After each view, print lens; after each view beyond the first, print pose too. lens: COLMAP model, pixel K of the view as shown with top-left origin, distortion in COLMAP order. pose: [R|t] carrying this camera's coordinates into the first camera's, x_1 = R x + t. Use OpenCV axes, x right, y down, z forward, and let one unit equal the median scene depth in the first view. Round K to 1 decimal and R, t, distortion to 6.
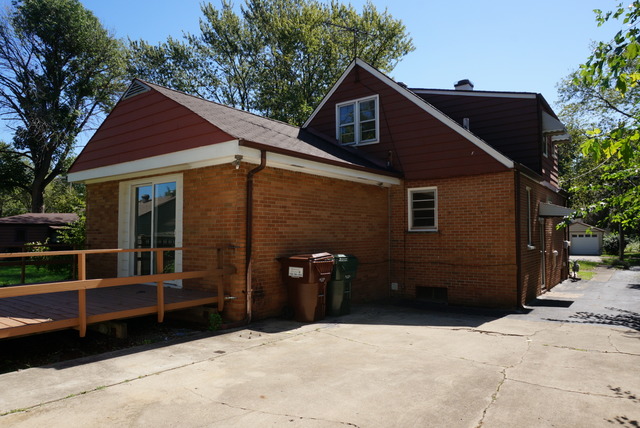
lens RADIAL K [[429.4, 0, 320.6], [0, 429.4, 215.6], [0, 0, 1]] dist [-0.001917, 0.000443]
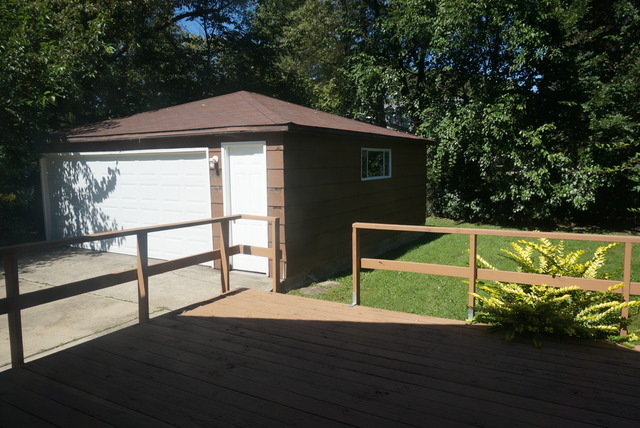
lens RADIAL K [[472.4, 0, 318.4], [0, 472.4, 210.5], [0, 0, 1]] dist [-0.008902, -0.000630]
pose [[-0.992964, 0.028811, -0.114862, -0.976462], [0.023741, 0.998693, 0.045267, 0.042836], [0.116016, 0.042222, -0.992350, 2.336032]]
